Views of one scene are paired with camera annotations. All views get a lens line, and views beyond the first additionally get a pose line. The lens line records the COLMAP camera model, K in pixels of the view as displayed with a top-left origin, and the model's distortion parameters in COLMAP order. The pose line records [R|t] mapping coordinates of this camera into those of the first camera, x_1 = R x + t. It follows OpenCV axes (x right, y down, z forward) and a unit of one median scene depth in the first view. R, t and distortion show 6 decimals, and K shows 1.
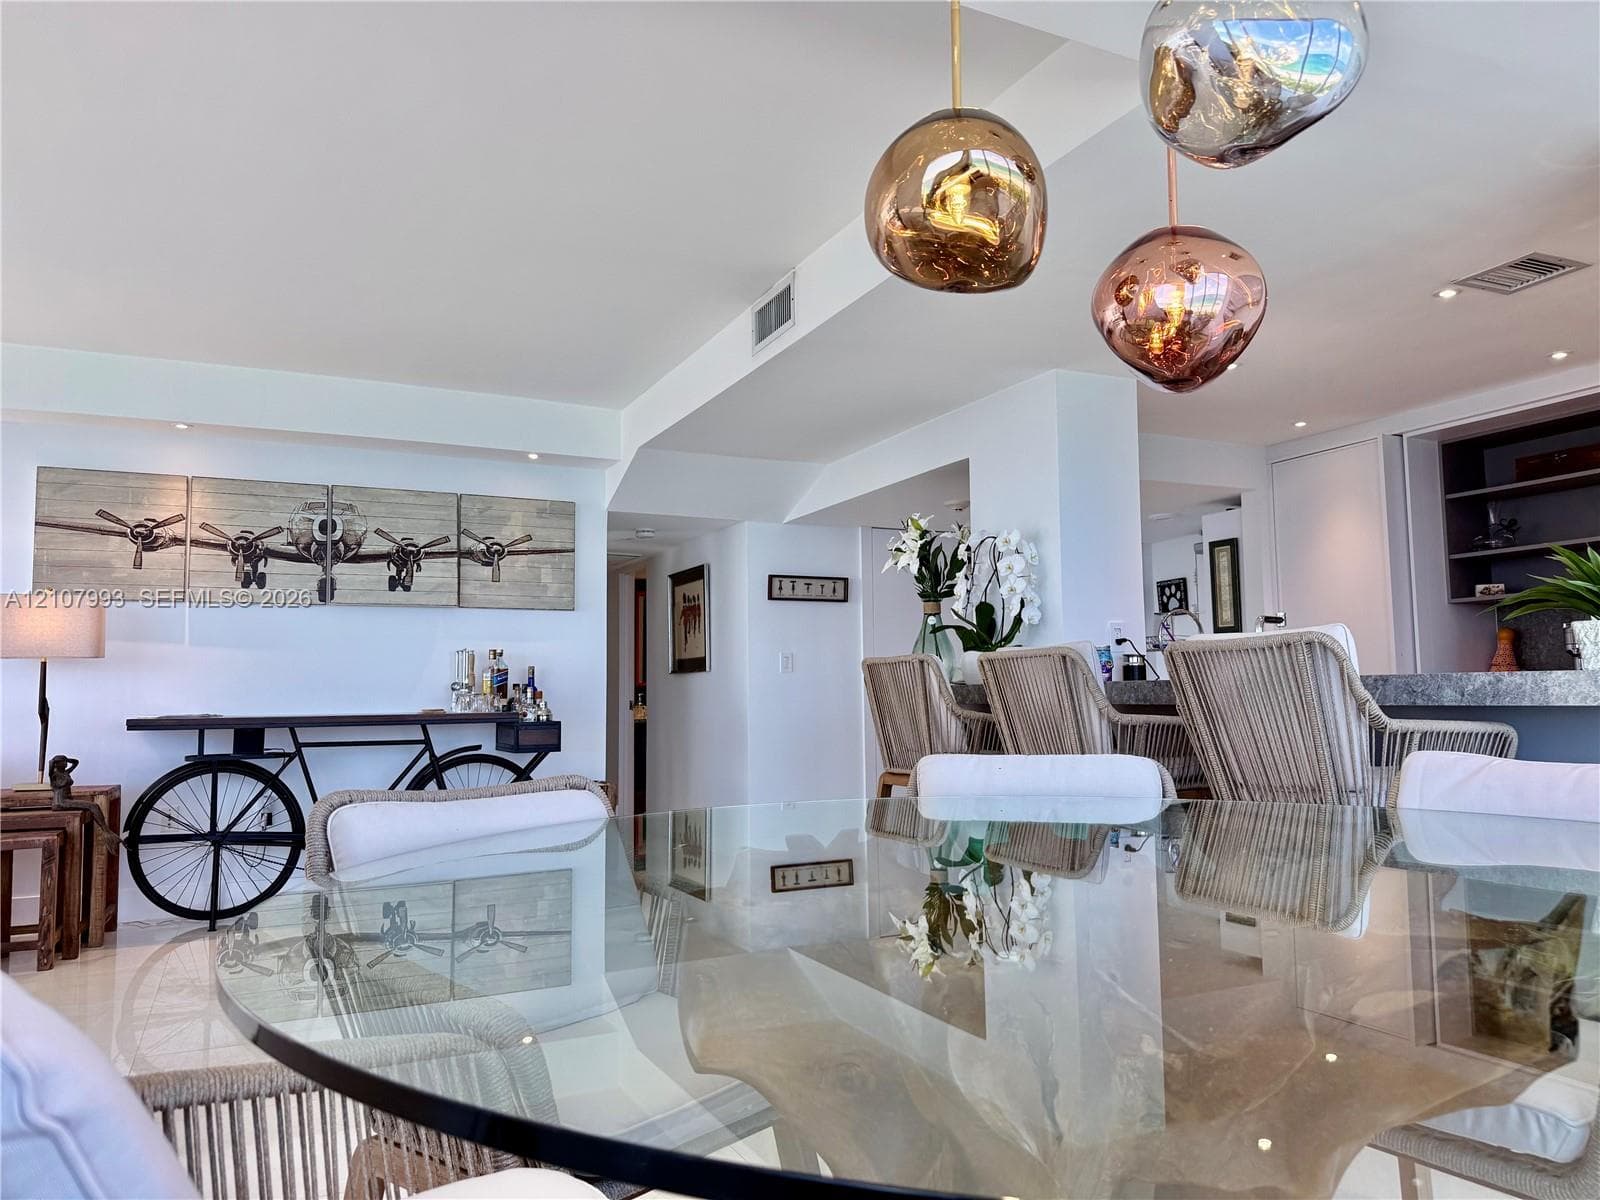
lens RADIAL K [[1108.3, 0, 806.0], [0, 1108.3, 606.7], [0, 0, 1]] dist [0.125258, -0.209549]
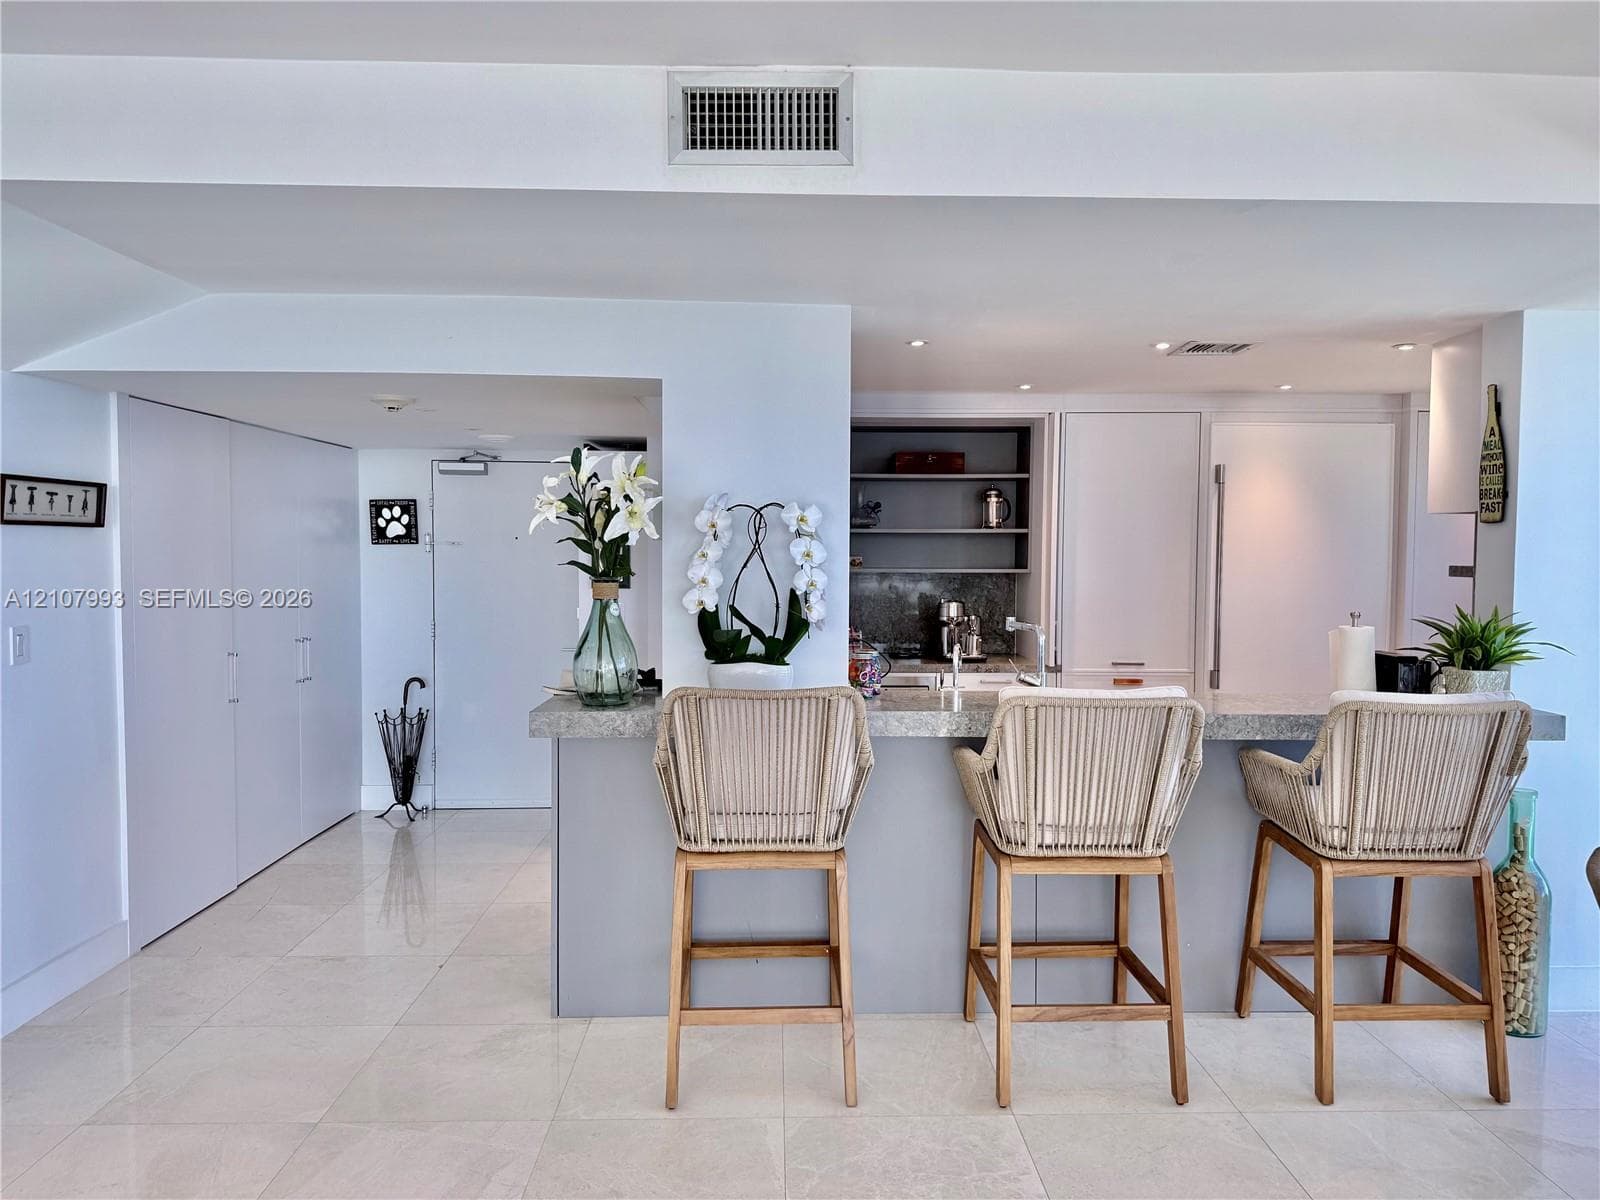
lens RADIAL K [[1136.9, 0, 800.0], [0, 1136.9, 600.0], [0, 0, 1]] dist [0.069519, -0.083012]
pose [[0.419961, -0.025019, 0.907197, -0.342632], [-0.084284, 0.994225, 0.066436, -0.035888], [-0.903620, -0.104363, 0.415427, 0.440212]]
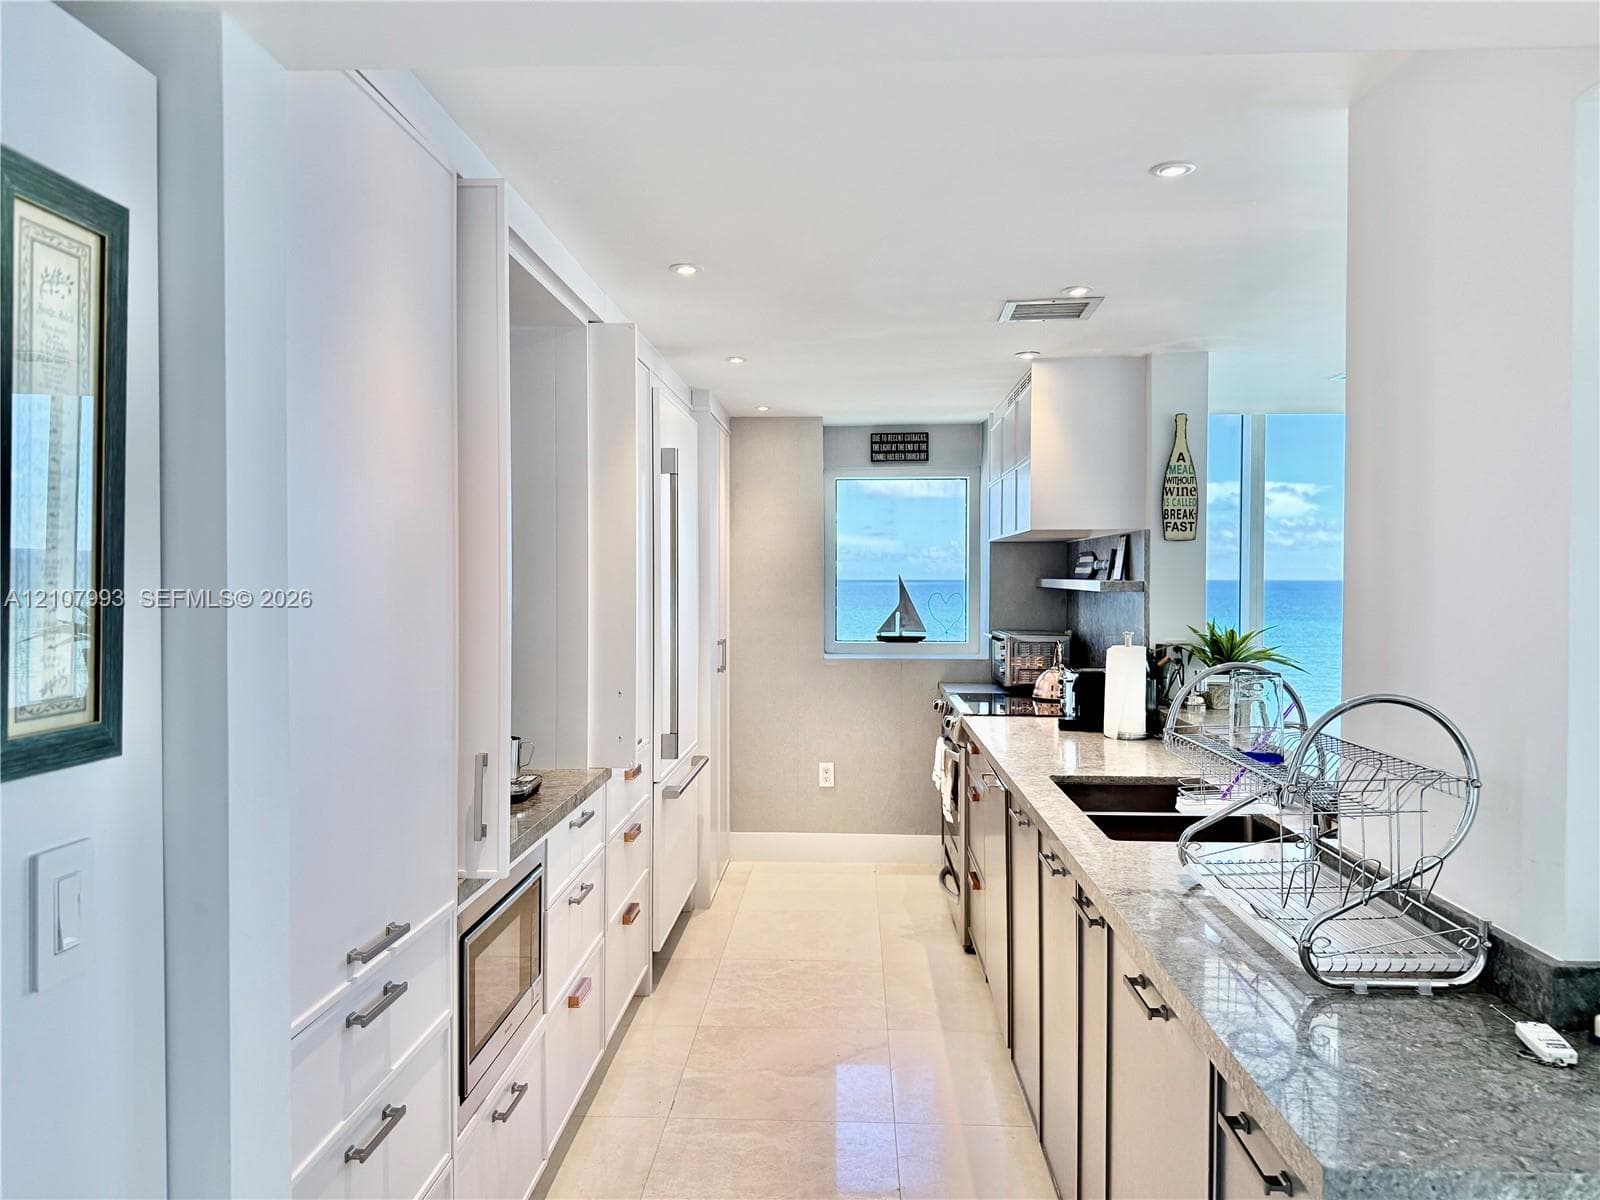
lens RADIAL K [[1108.3, 0, 806.0], [0, 1108.3, 606.7], [0, 0, 1]] dist [0.125258, -0.209549]
pose [[-0.873570, 0.001007, 0.486697, 0.186185], [-0.026282, 0.998441, -0.049240, 0.004567], [-0.485988, -0.055806, -0.872182, 0.979424]]
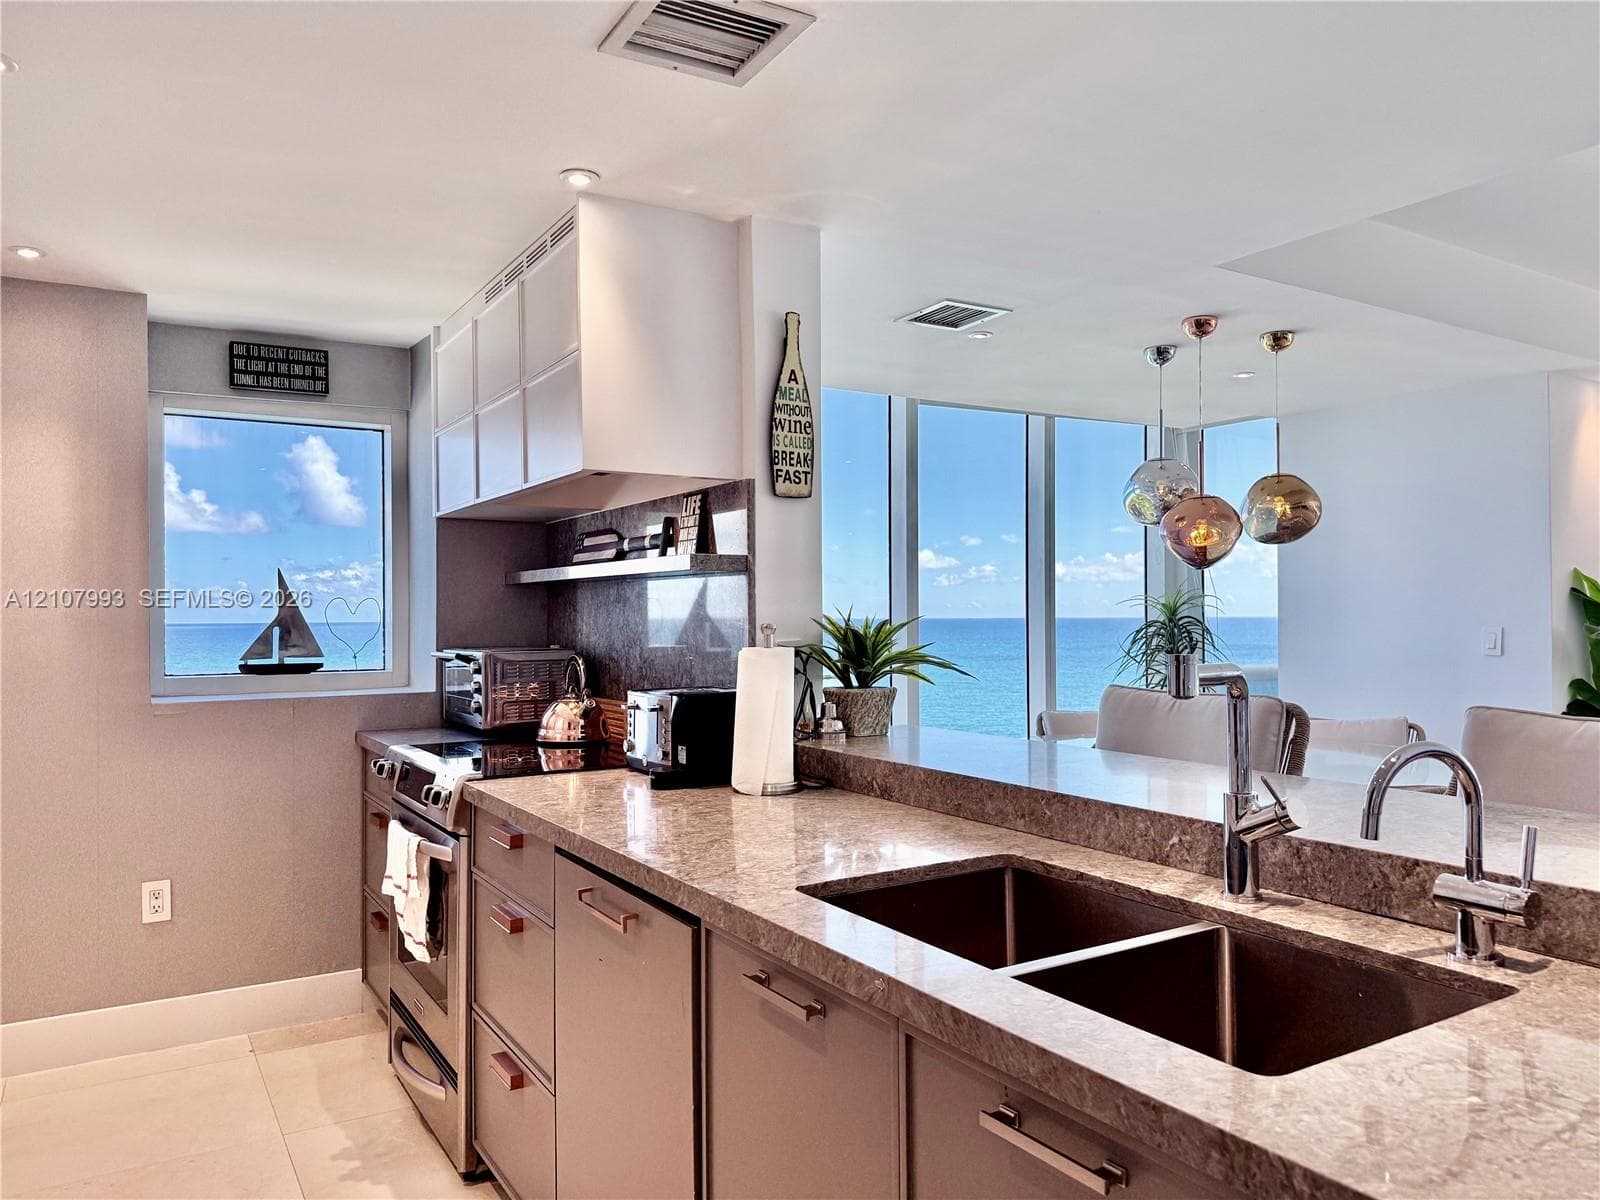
lens RADIAL K [[1108.3, 0, 806.0], [0, 1108.3, 606.7], [0, 0, 1]] dist [0.125258, -0.209549]
pose [[-0.995691, 0.021171, -0.090289, 0.333397], [0.028948, 0.995899, -0.085717, 0.010205], [0.088104, -0.087962, -0.992220, 0.770617]]
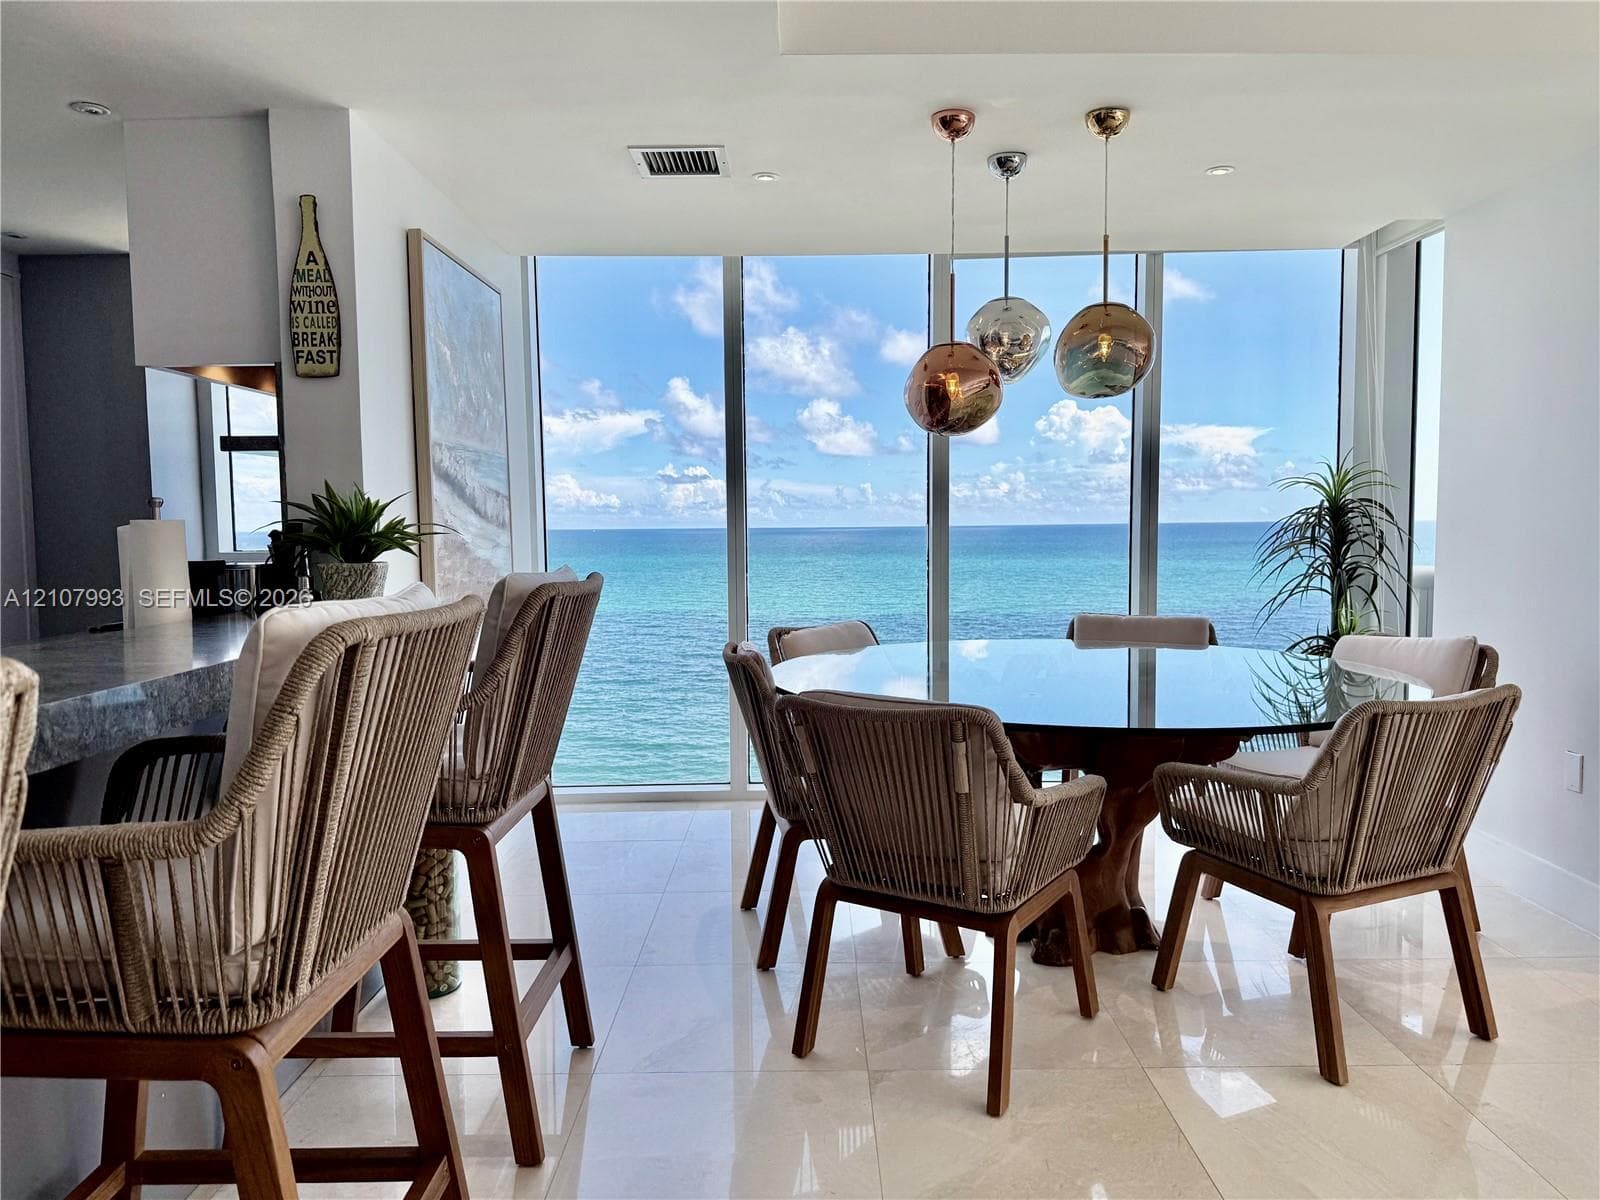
lens RADIAL K [[1108.3, 0, 806.0], [0, 1108.3, 606.7], [0, 0, 1]] dist [0.125258, -0.209549]
pose [[-0.893129, -0.010059, 0.449688, -0.053695], [-0.012702, 0.999915, -0.002860, 0.021078], [-0.449621, -0.008266, -0.893181, 0.668991]]
